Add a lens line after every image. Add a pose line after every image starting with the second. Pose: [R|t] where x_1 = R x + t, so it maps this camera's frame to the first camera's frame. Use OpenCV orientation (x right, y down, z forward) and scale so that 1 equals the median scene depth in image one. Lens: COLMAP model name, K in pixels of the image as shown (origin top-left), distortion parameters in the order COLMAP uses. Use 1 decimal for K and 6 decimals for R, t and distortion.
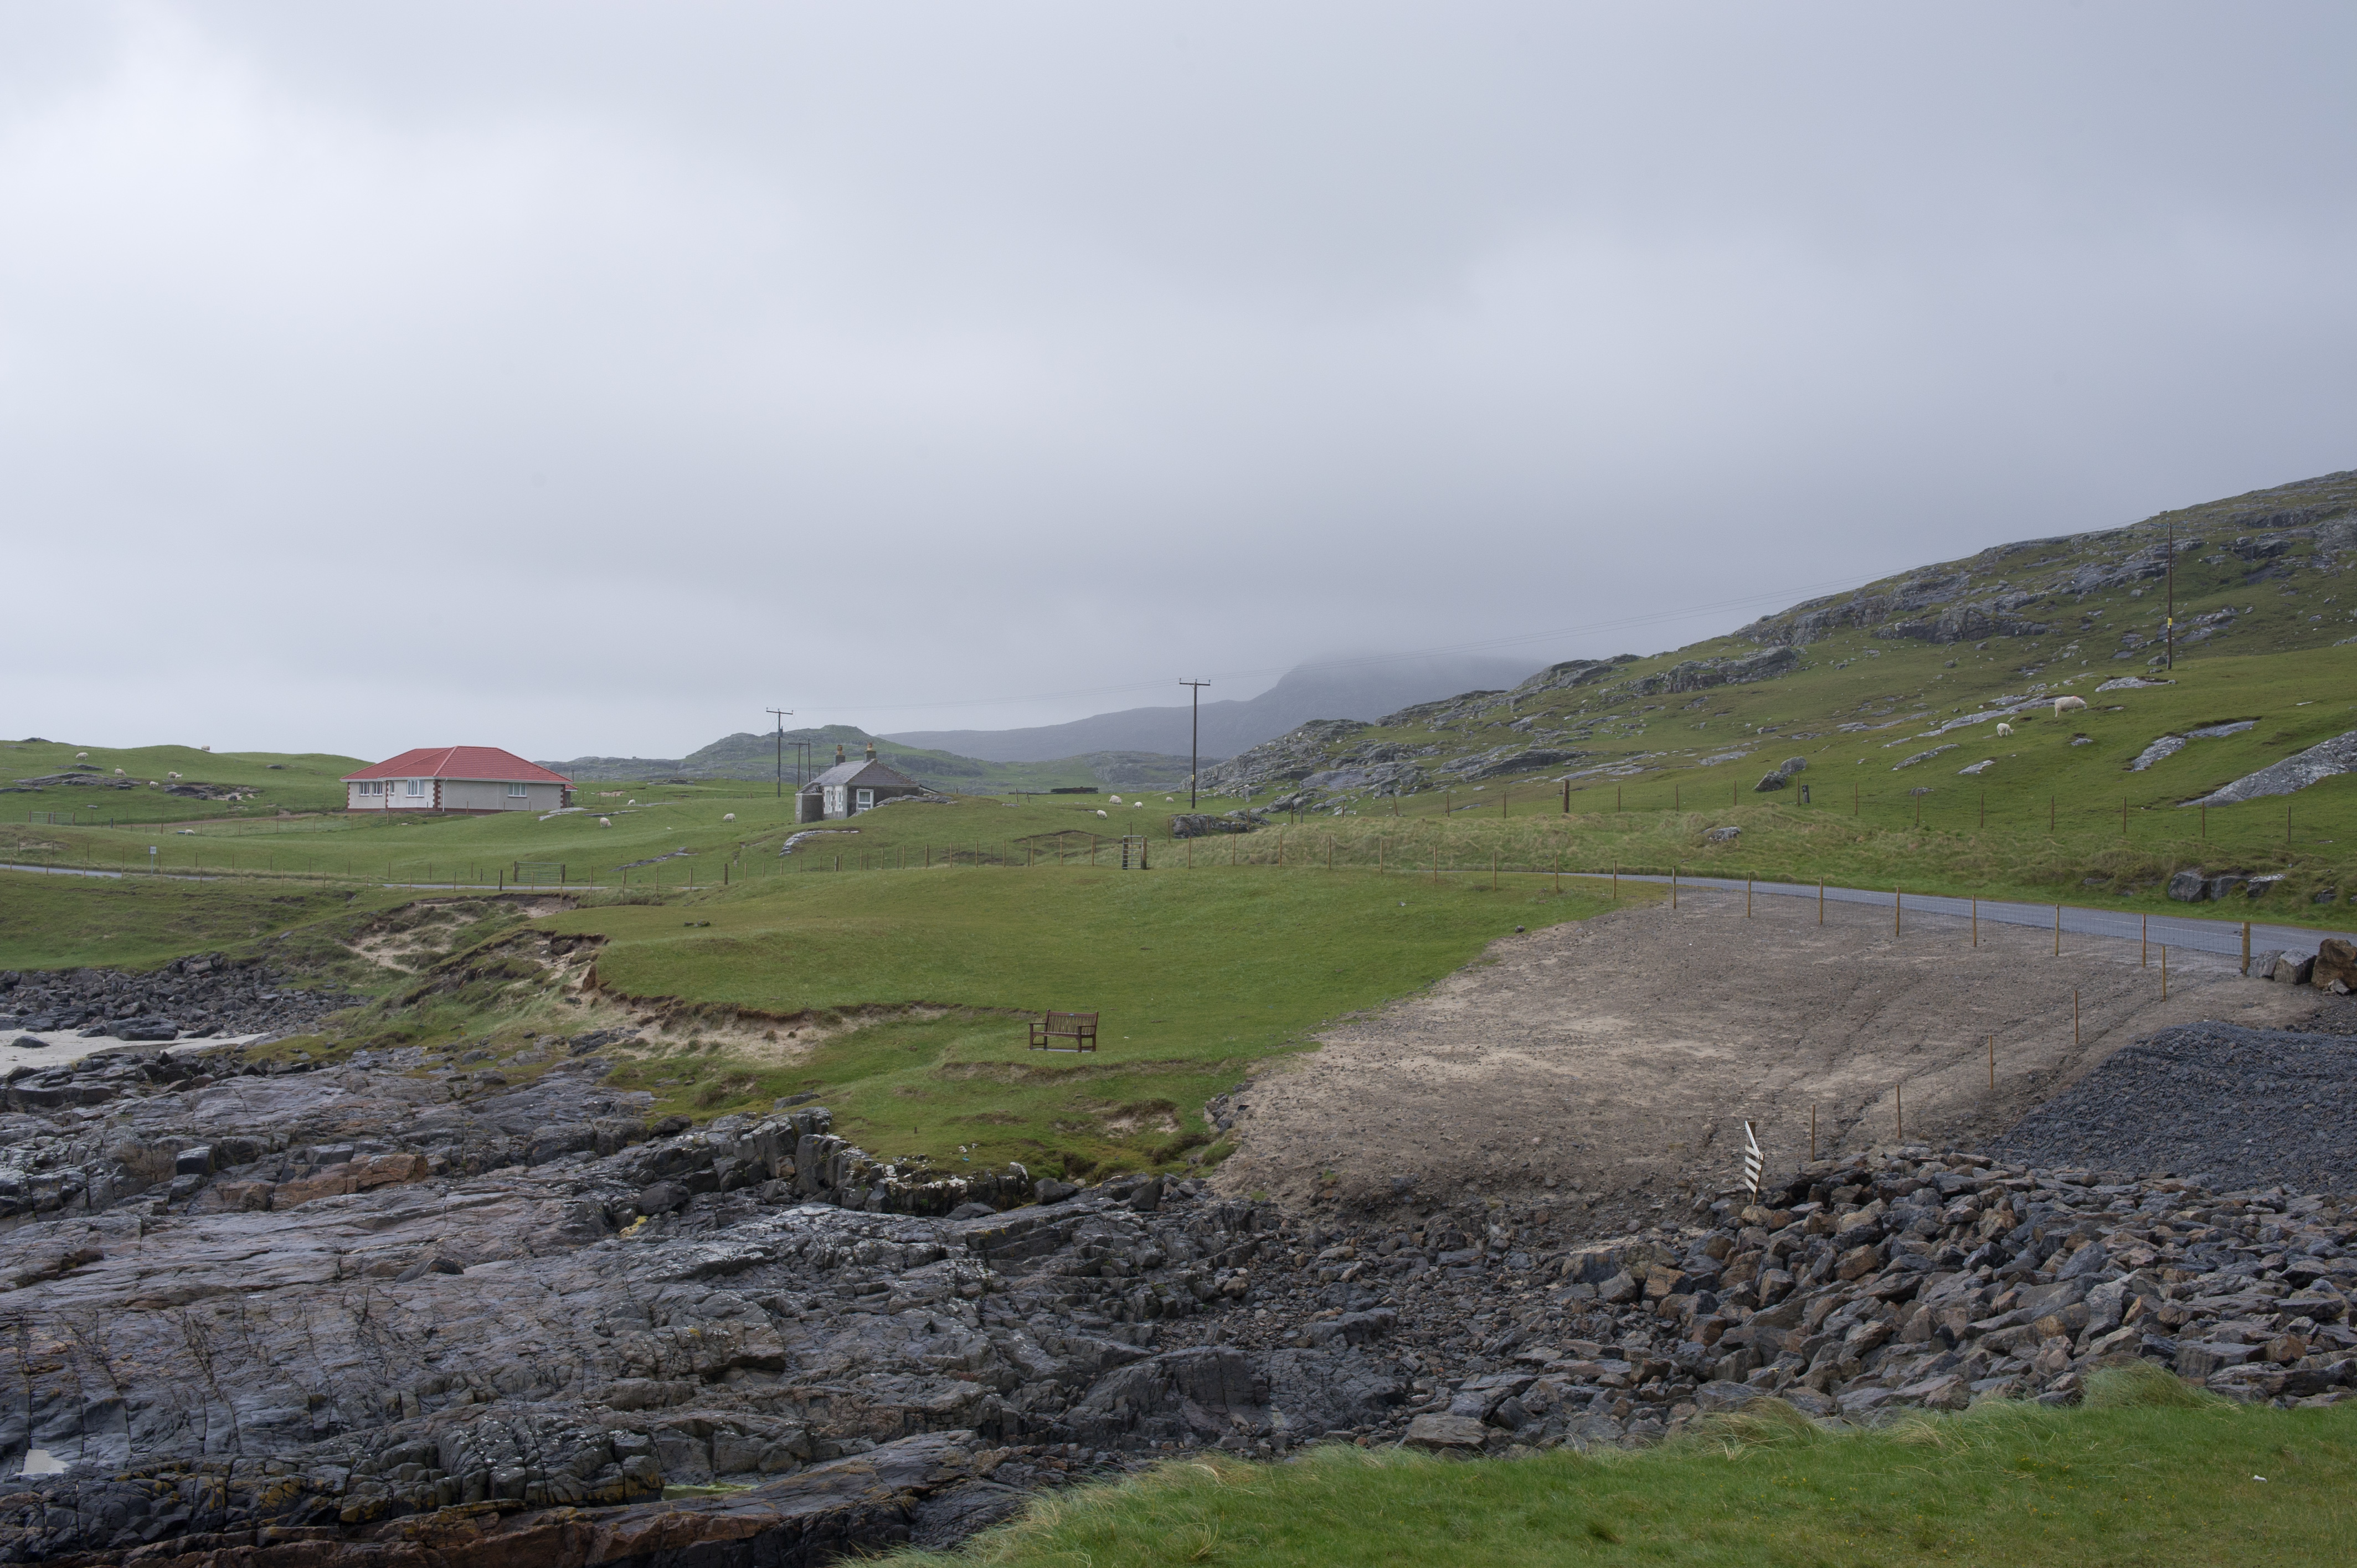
lens RADIAL K [[3385.6, 0, 1170.6], [0, 3385.6, 792.8], [0, 0, 1]] dist [-0.146778, 0.151528]
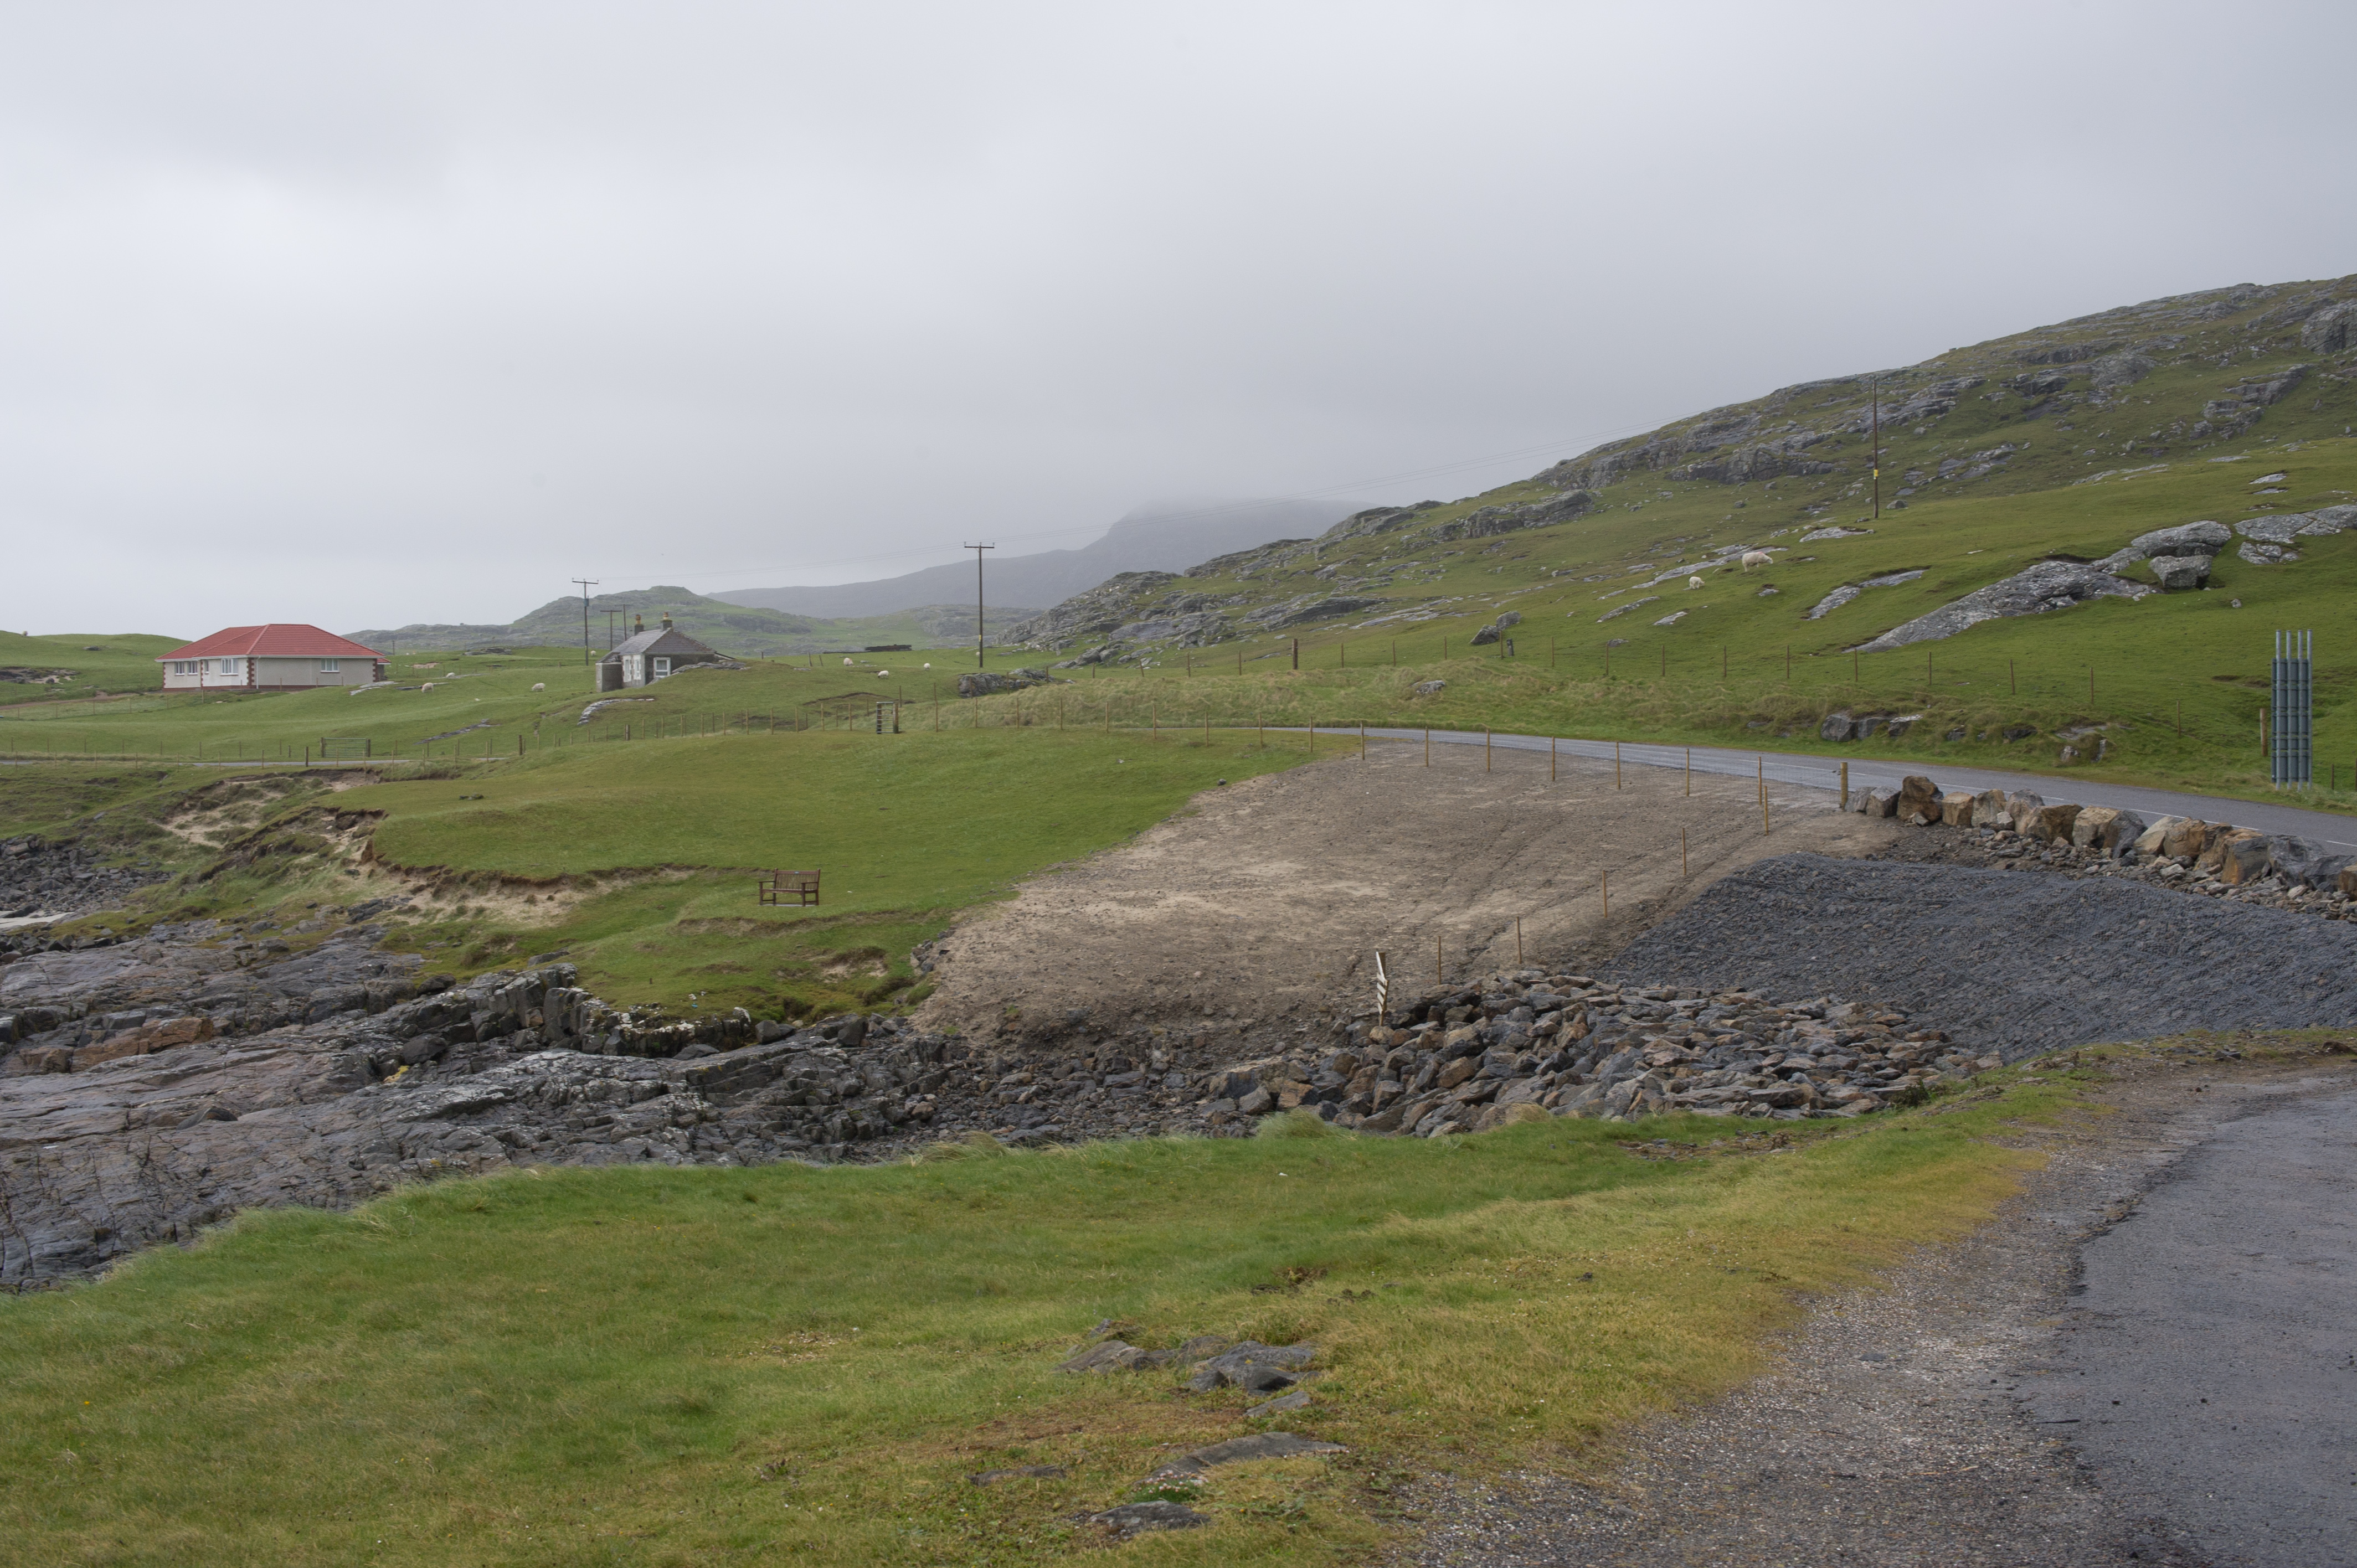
lens RADIAL K [[3385.6, 0, 1170.6], [0, 3385.6, 792.8], [0, 0, 1]] dist [-0.146778, 0.151528]
pose [[0.998544, -0.027252, 0.046564, 0.041640], [0.025135, 0.998650, 0.045464, -0.007191], [-0.047740, -0.044227, 0.997880, -0.100898]]
